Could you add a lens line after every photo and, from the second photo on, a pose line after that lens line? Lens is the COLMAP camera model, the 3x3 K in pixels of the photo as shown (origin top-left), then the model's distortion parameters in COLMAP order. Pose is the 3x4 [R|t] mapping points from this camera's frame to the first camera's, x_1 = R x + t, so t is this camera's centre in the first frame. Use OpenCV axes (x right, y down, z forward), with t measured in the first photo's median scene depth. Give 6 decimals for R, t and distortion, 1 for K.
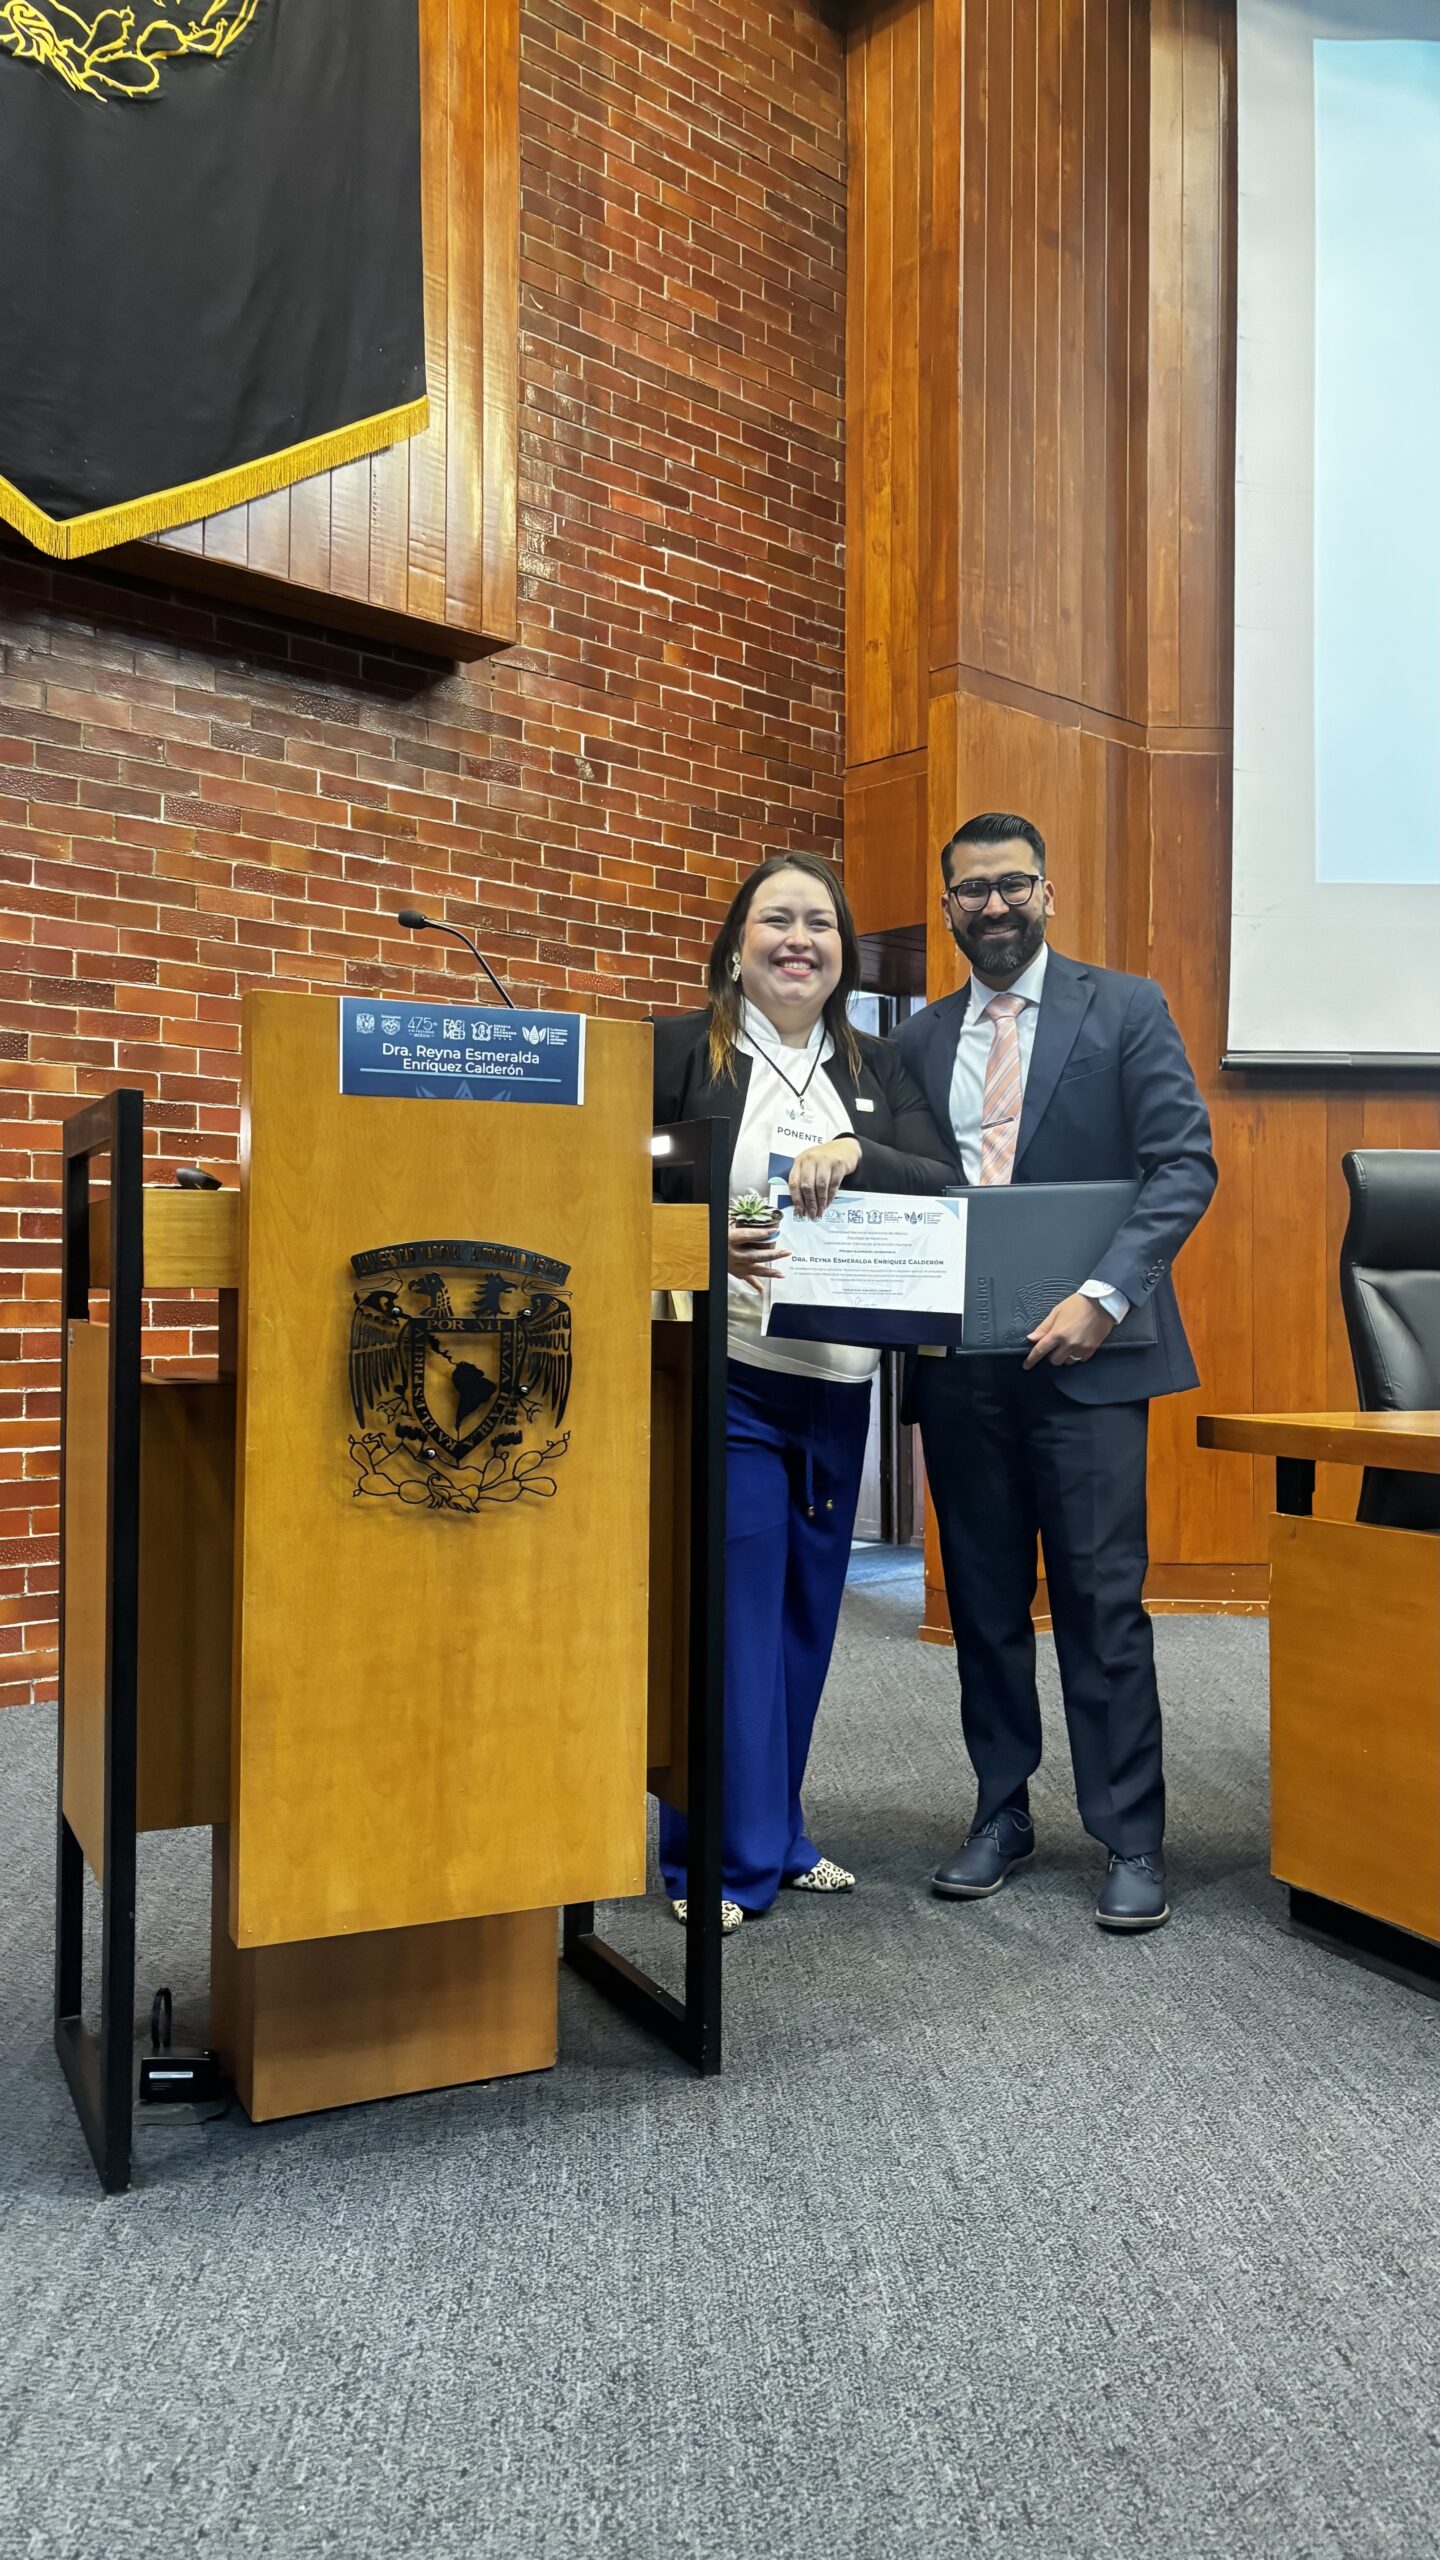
lens RADIAL K [[1991.5, 0, 720.0], [0, 1991.5, 1280.0], [0, 0, 1]] dist [0.008840, 0.001245]
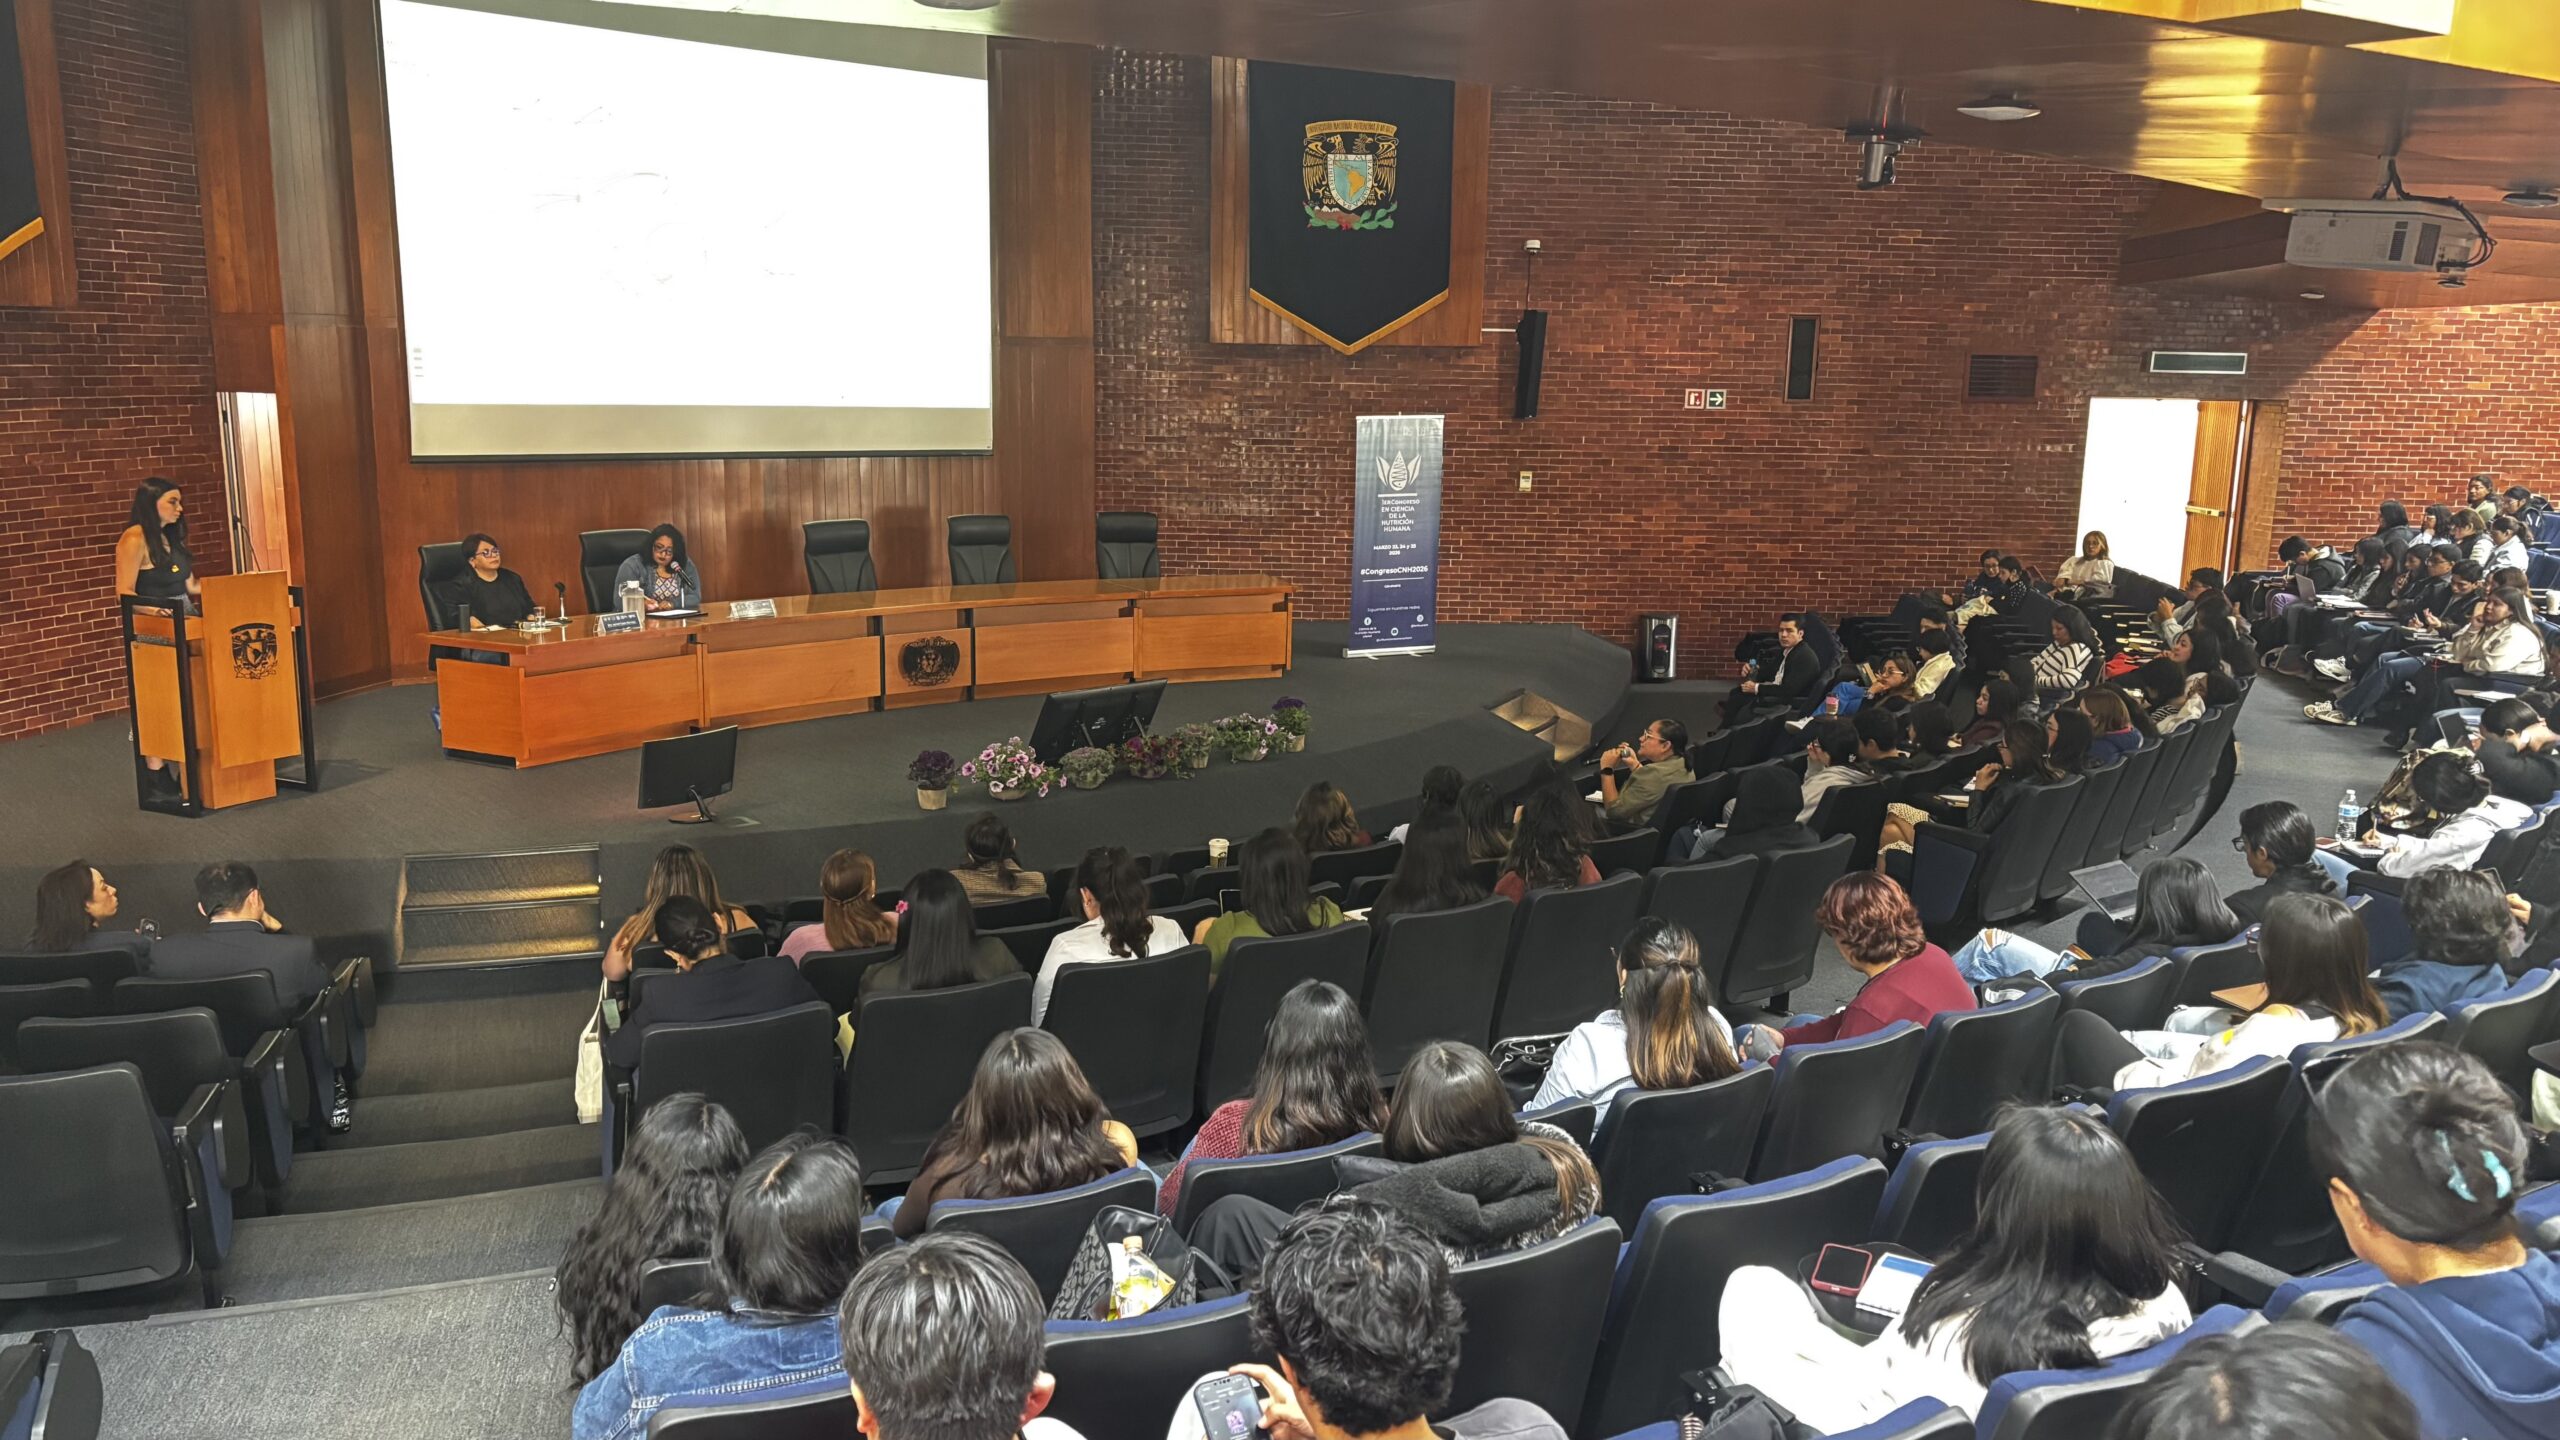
lens RADIAL K [[1991.5, 0, 1283.5], [0, 1991.5, 793.4], [0, 0, 1]] dist [0.008840, 0.001245]
pose [[0.797120, -0.121219, 0.591528, -0.442739], [-0.012169, 0.976218, 0.216450, -0.292434], [-0.603698, -0.179734, 0.776688, -1.831701]]
